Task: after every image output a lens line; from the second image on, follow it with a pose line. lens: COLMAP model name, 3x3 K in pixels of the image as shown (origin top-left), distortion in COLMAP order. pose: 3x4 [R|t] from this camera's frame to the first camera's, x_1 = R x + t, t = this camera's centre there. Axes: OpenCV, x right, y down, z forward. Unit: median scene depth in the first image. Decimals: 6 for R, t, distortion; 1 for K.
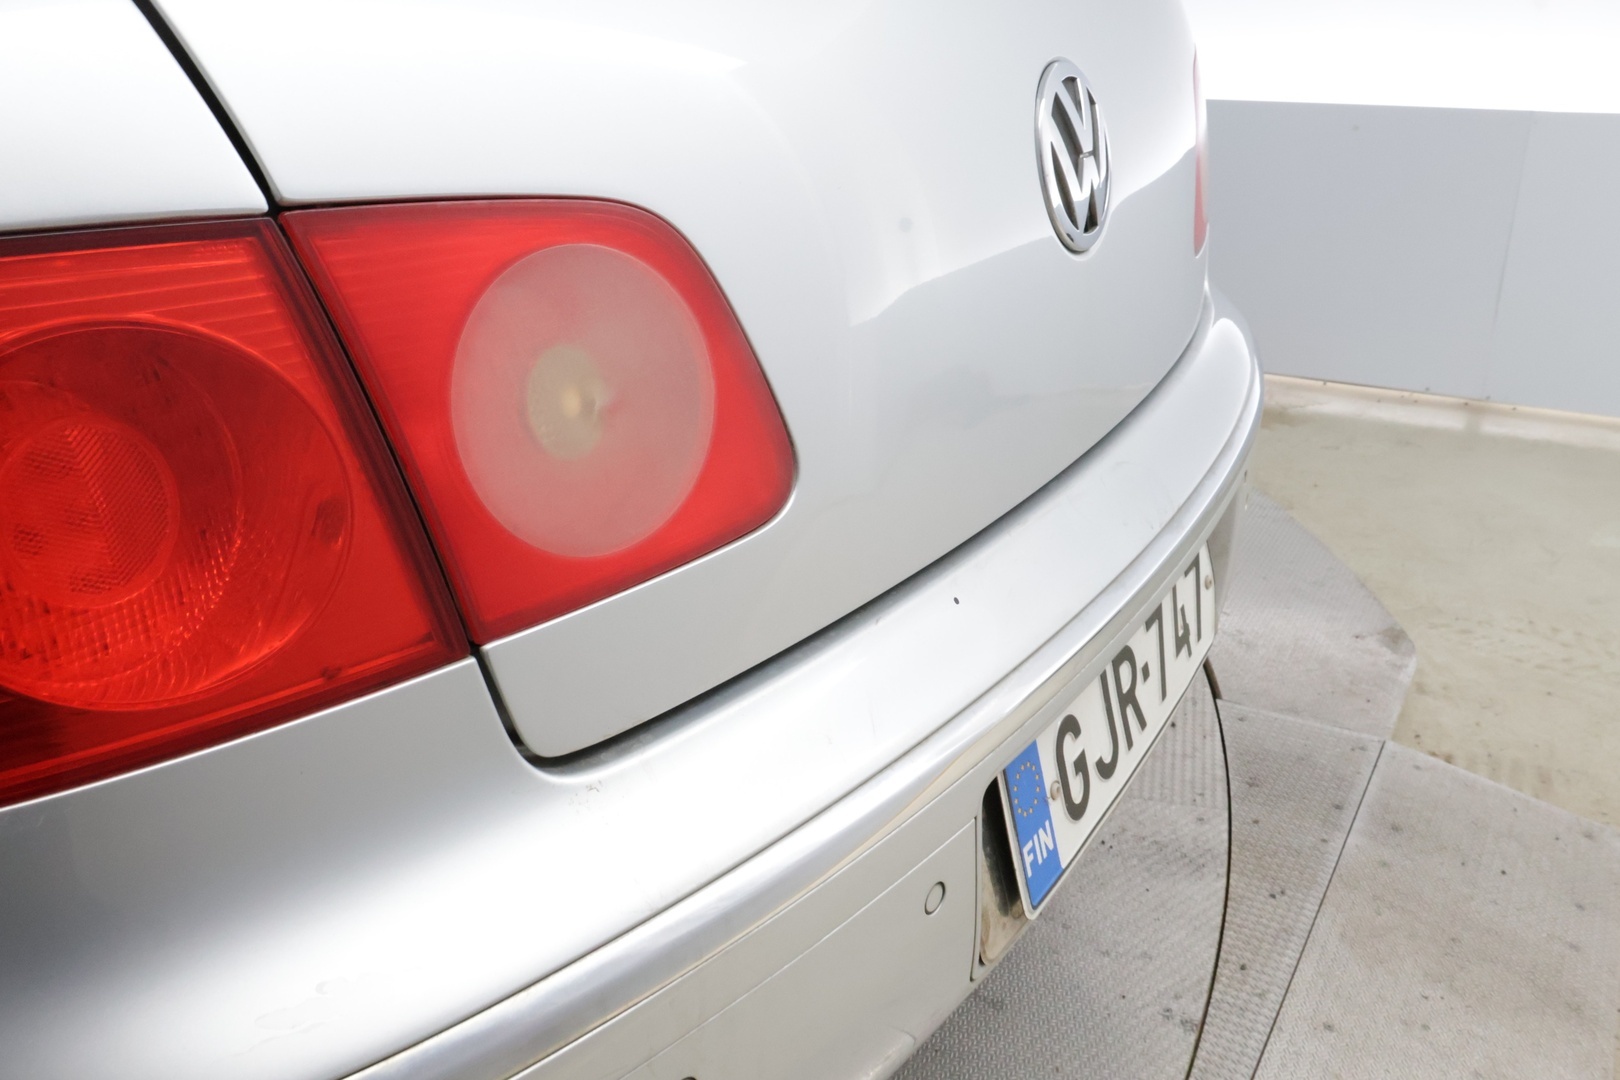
lens RADIAL K [[1357.3, 0, 810.0], [0, 1357.3, 540.0], [0, 0, 1]] dist [-0.001766, -0.006736]
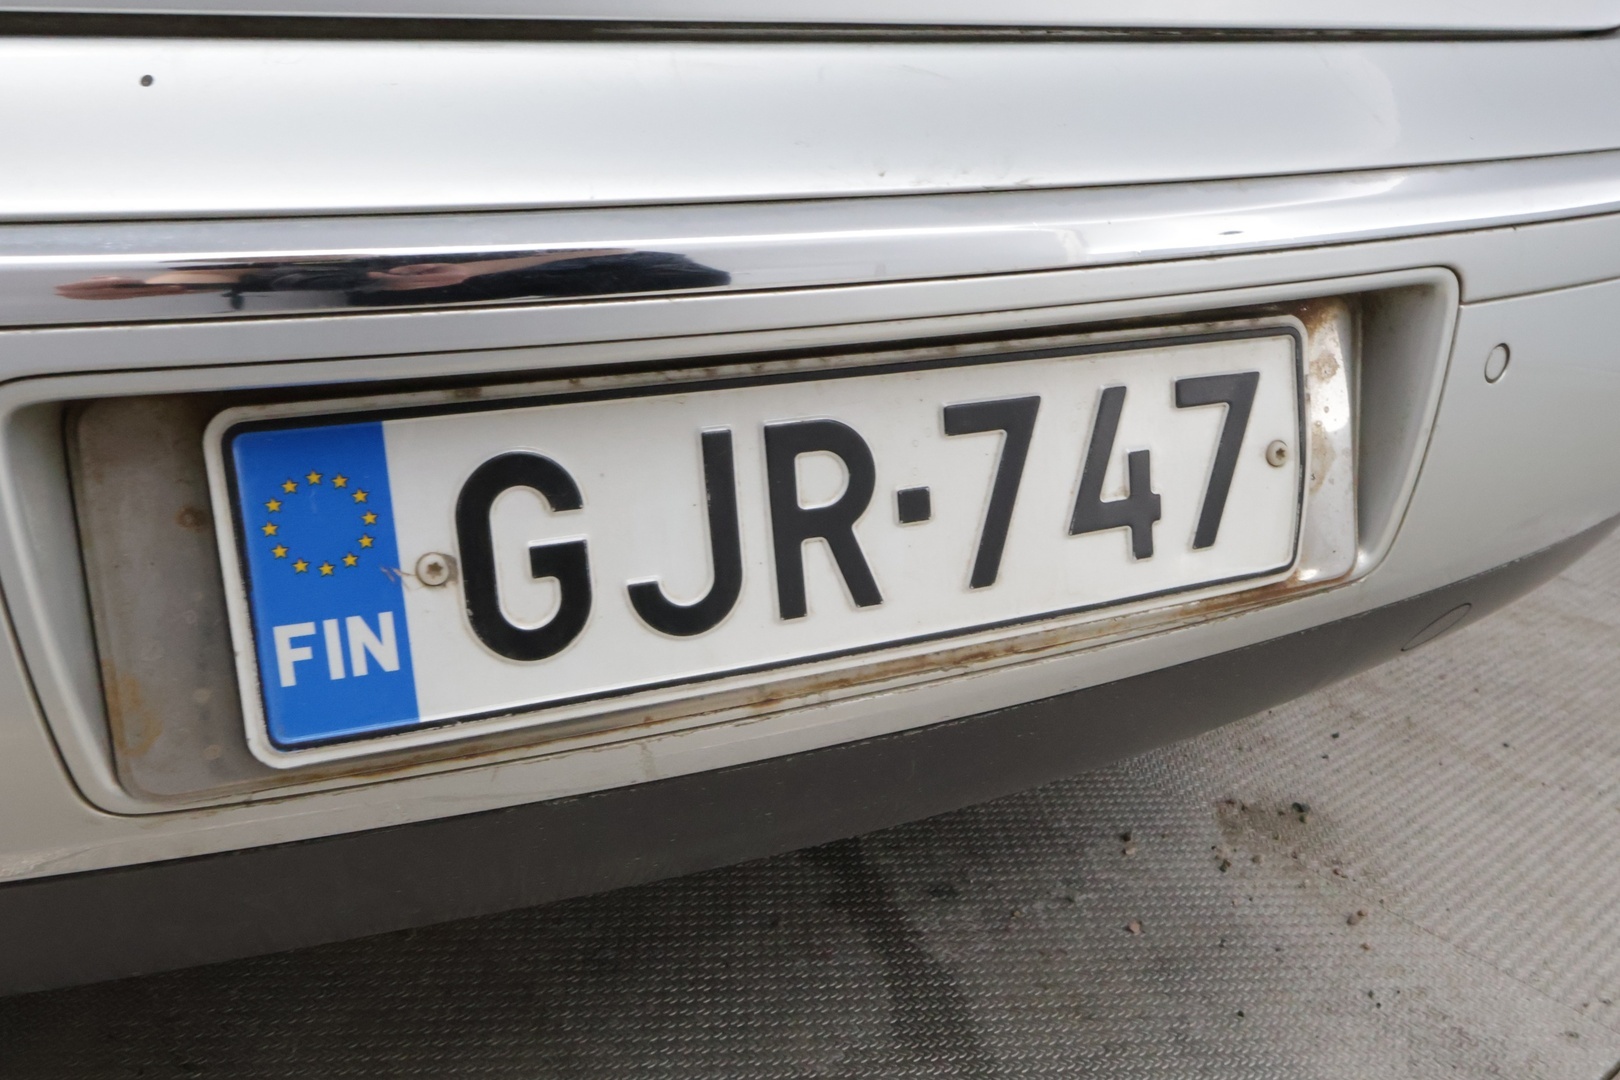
lens RADIAL K [[1357.3, 0, 810.0], [0, 1357.3, 540.0], [0, 0, 1]] dist [-0.001766, -0.006736]
pose [[0.806254, 0.249819, -0.536232, 0.548138], [-0.260484, 0.963773, 0.057350, 0.099851], [0.531133, 0.093441, 0.842120, 0.600625]]
